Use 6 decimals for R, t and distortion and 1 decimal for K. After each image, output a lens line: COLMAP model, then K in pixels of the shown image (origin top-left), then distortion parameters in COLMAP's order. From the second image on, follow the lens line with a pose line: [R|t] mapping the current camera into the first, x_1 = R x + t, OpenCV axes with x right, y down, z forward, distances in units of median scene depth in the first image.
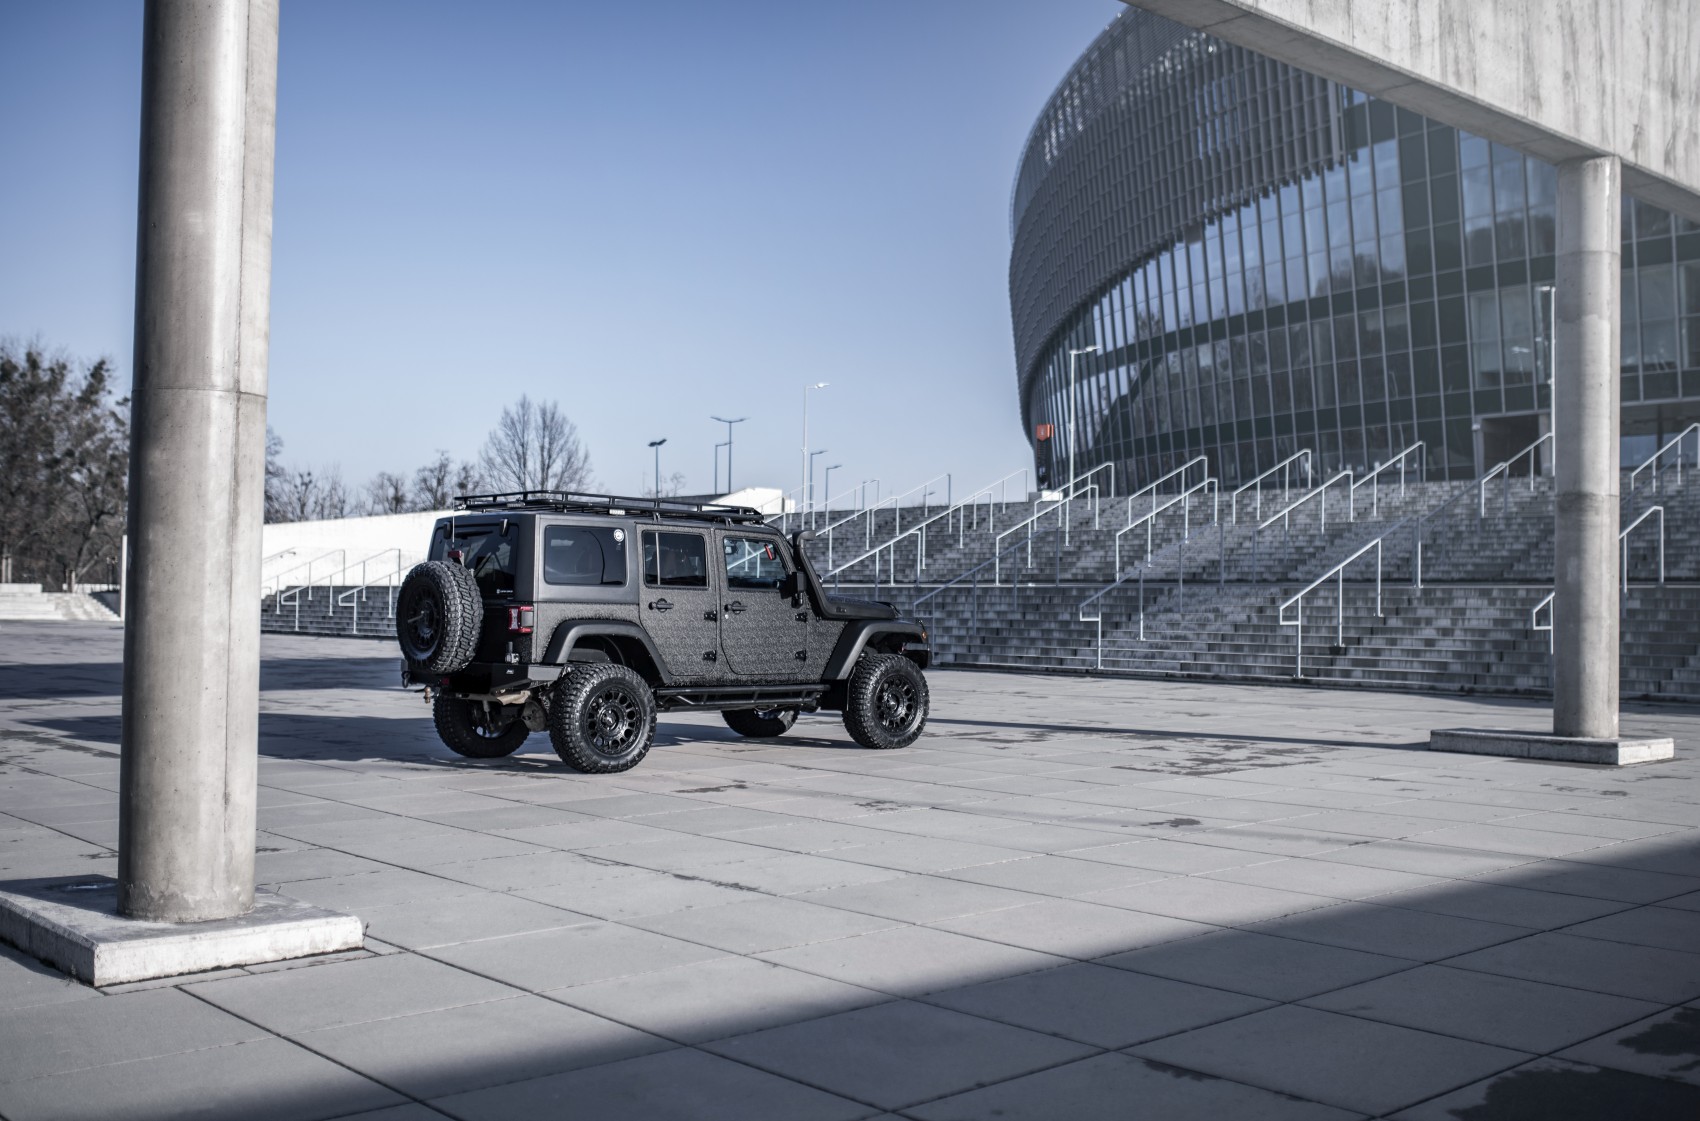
lens RADIAL K [[1628.8, 0, 851.7], [0, 1628.8, 566.8], [0, 0, 1]] dist [-0.064472, 0.086507]
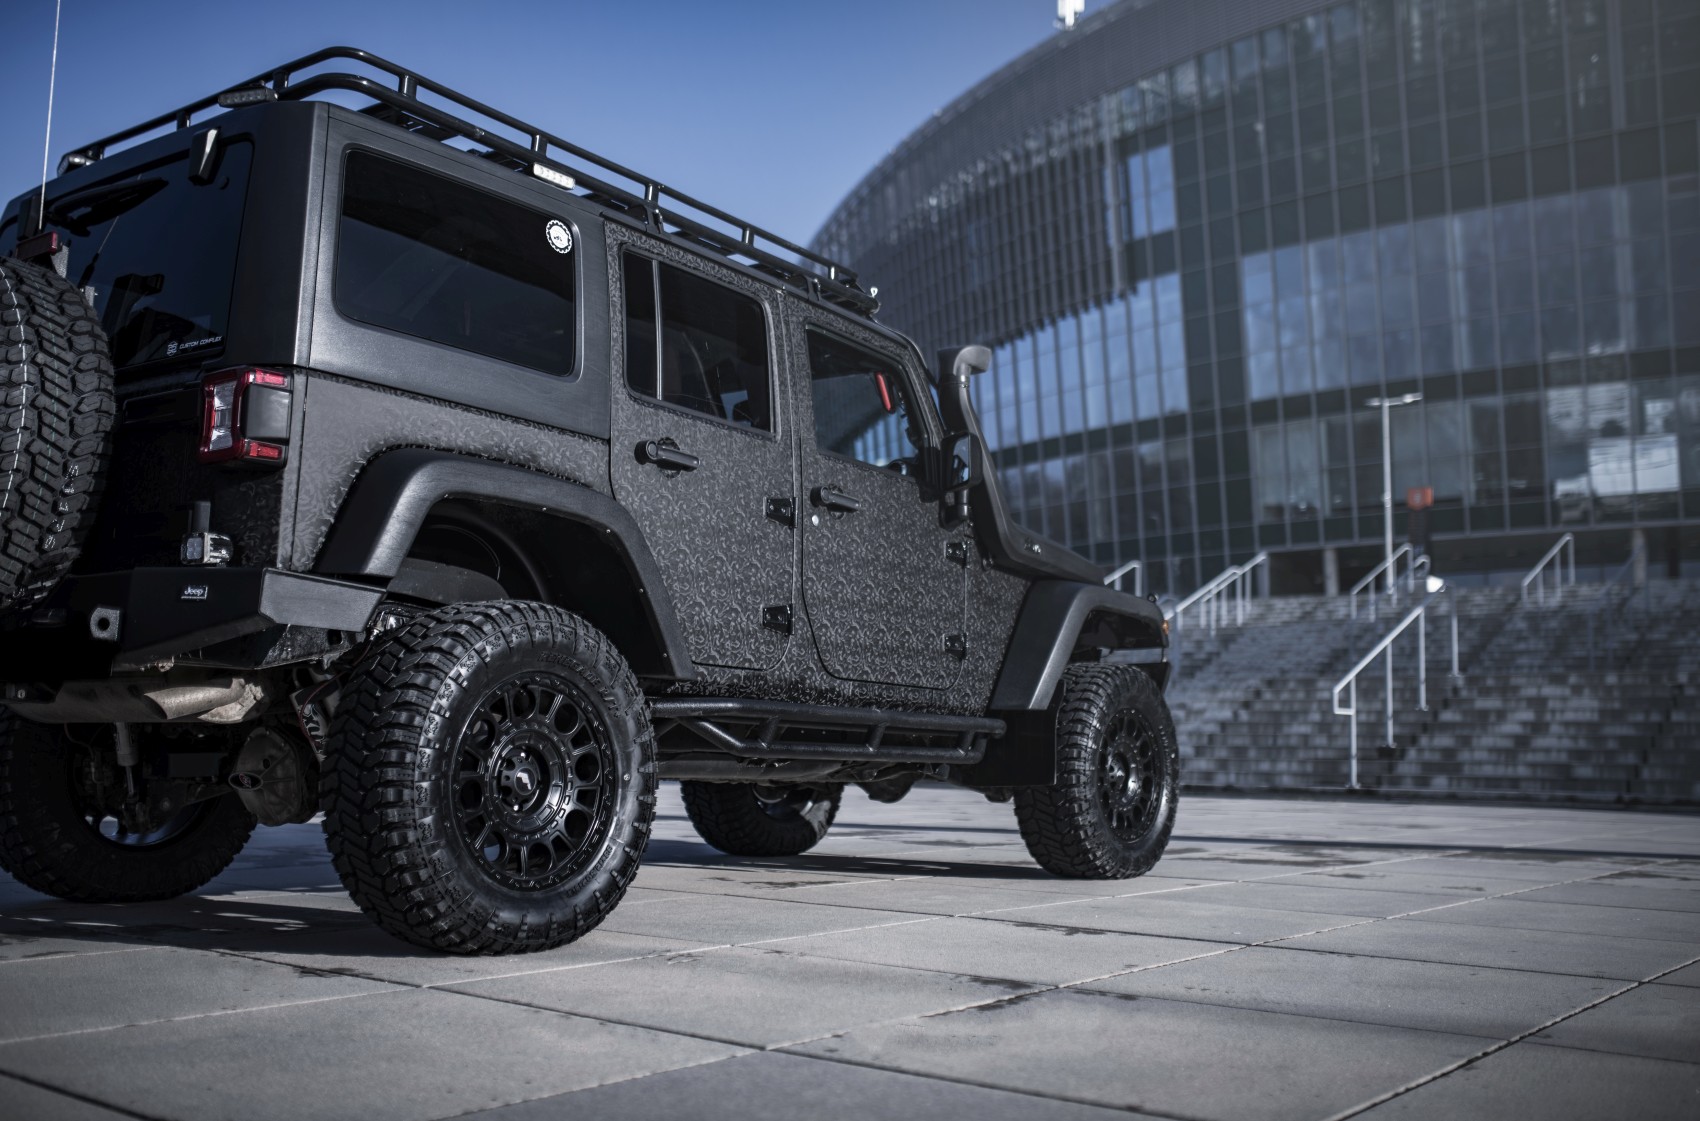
lens RADIAL K [[1599.6, 0, 850.0], [0, 1599.6, 560.5], [0, 0, 1]] dist [-0.066521, 0.092315]
pose [[0.986578, 0.031272, 0.160270, -0.064823], [-0.016130, 0.995354, -0.094923, 0.038009], [-0.162494, 0.091064, 0.982498, 0.323343]]
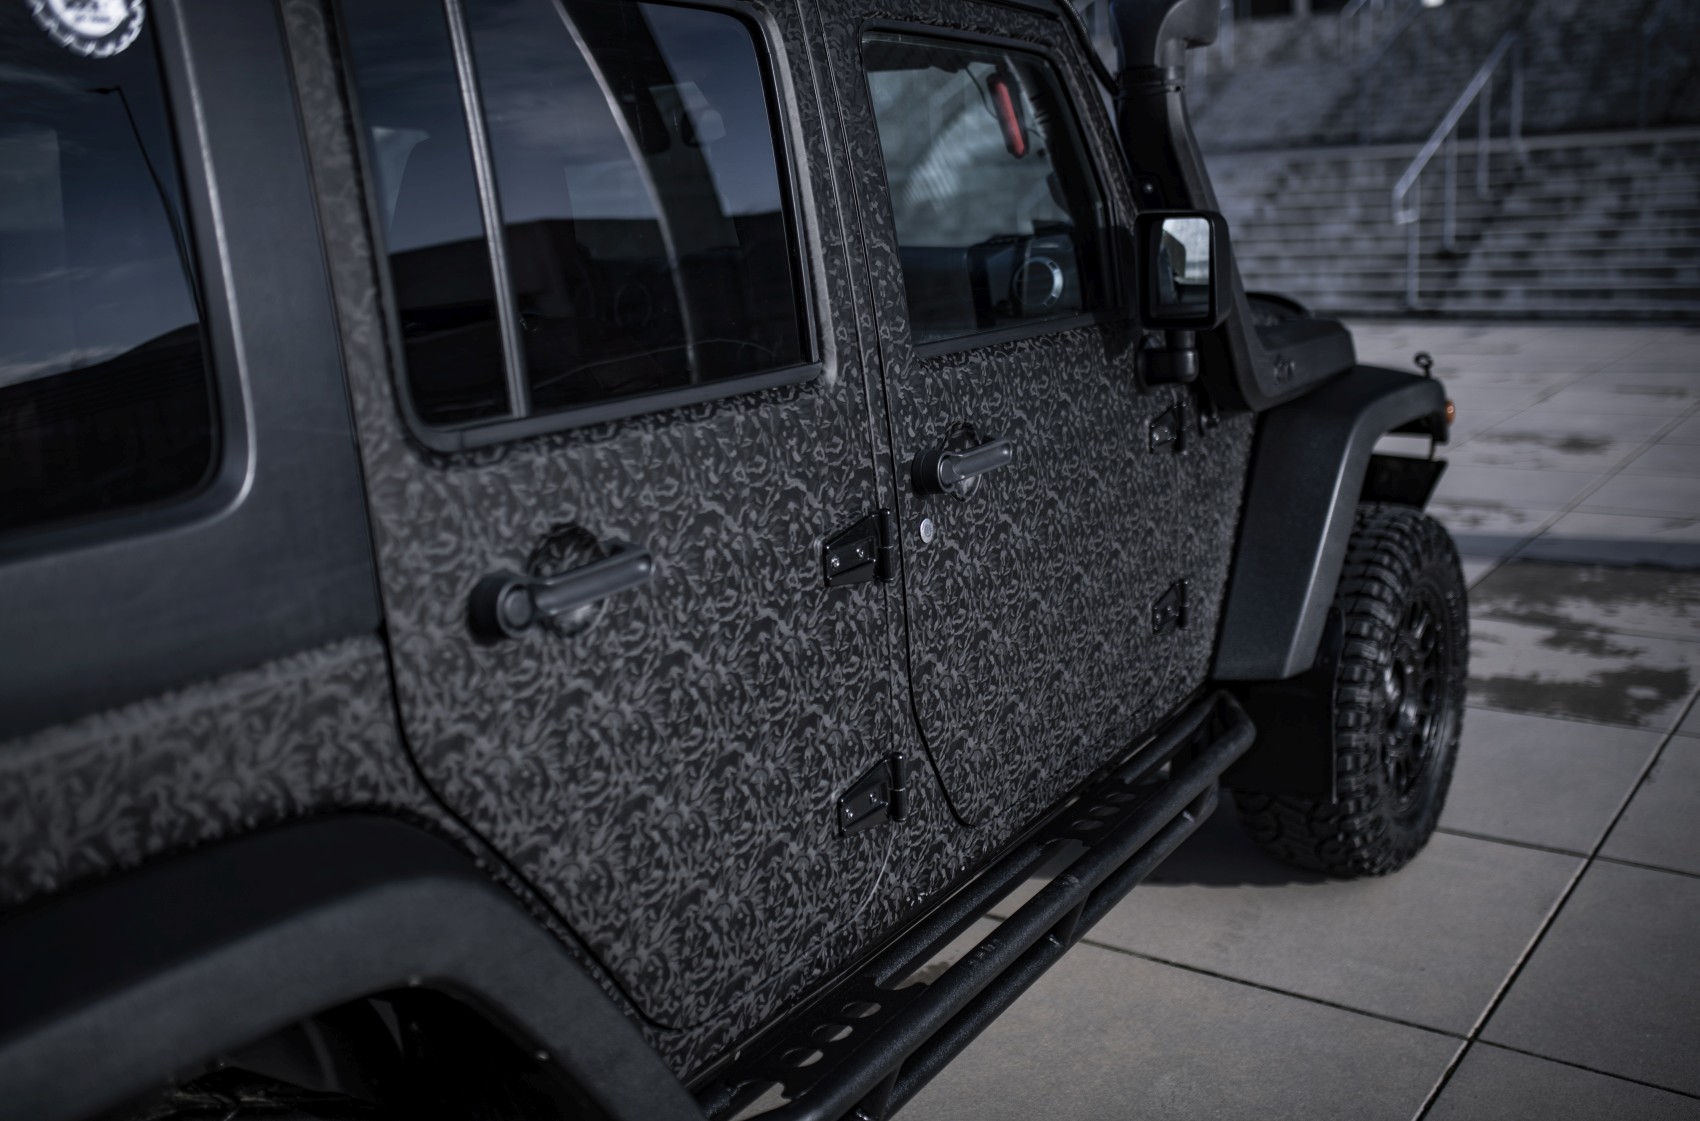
lens RADIAL K [[1599.6, 0, 850.0], [0, 1599.6, 560.5], [0, 0, 1]] dist [-0.066521, 0.092315]
pose [[0.978011, -0.108959, 0.177825, -0.057282], [0.062118, 0.966158, 0.250359, -0.003532], [-0.199086, -0.233808, 0.951682, 0.431147]]
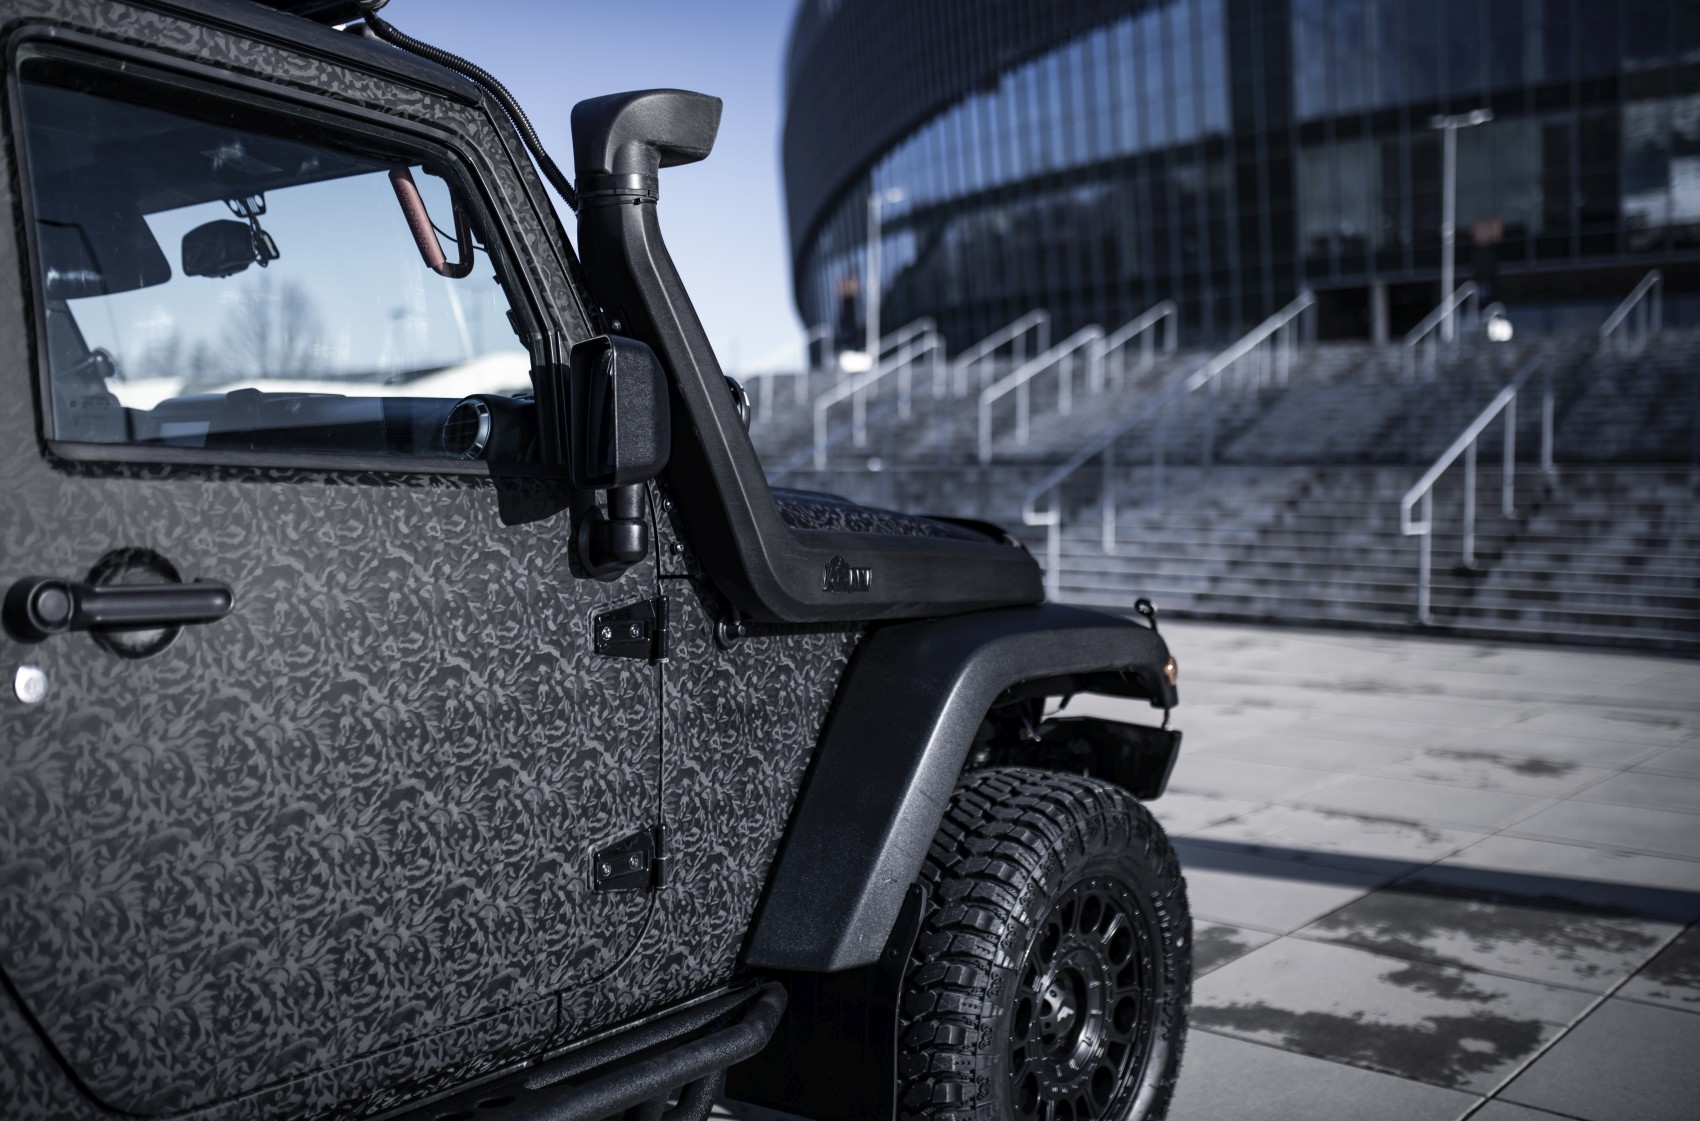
lens RADIAL K [[1628.8, 0, 851.7], [0, 1628.8, 566.8], [0, 0, 1]] dist [-0.064472, 0.086507]
pose [[0.989212, -0.007274, 0.146313, -0.017440], [-0.003280, 0.997416, 0.071764, 0.006762], [-0.146457, -0.071469, 0.986632, 0.444729]]
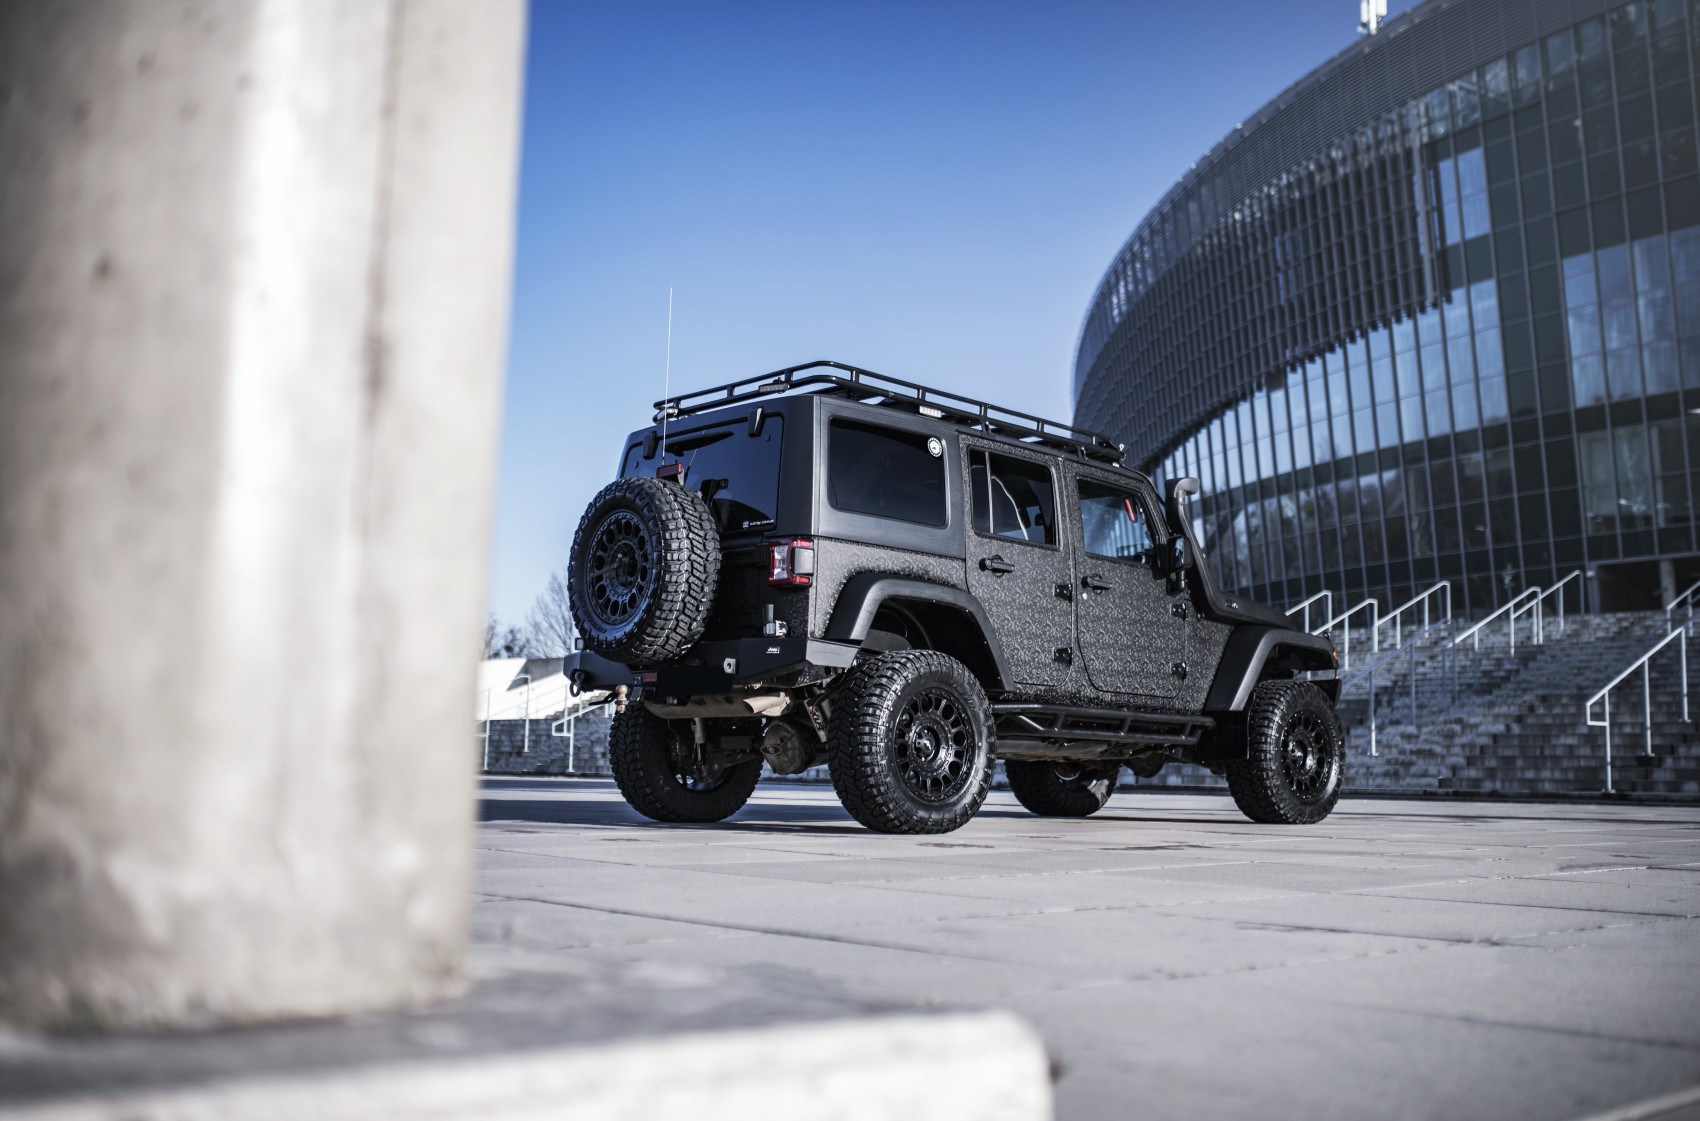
lens RADIAL K [[1633.9, 0, 877.5], [0, 1633.9, 562.6], [0, 0, 1]] dist [-0.067192, 0.094174]
pose [[0.999867, 0.009683, -0.013120, -0.075421], [-0.011007, 0.994414, -0.104976, 0.043038], [0.012030, 0.105106, 0.994388, 0.188597]]
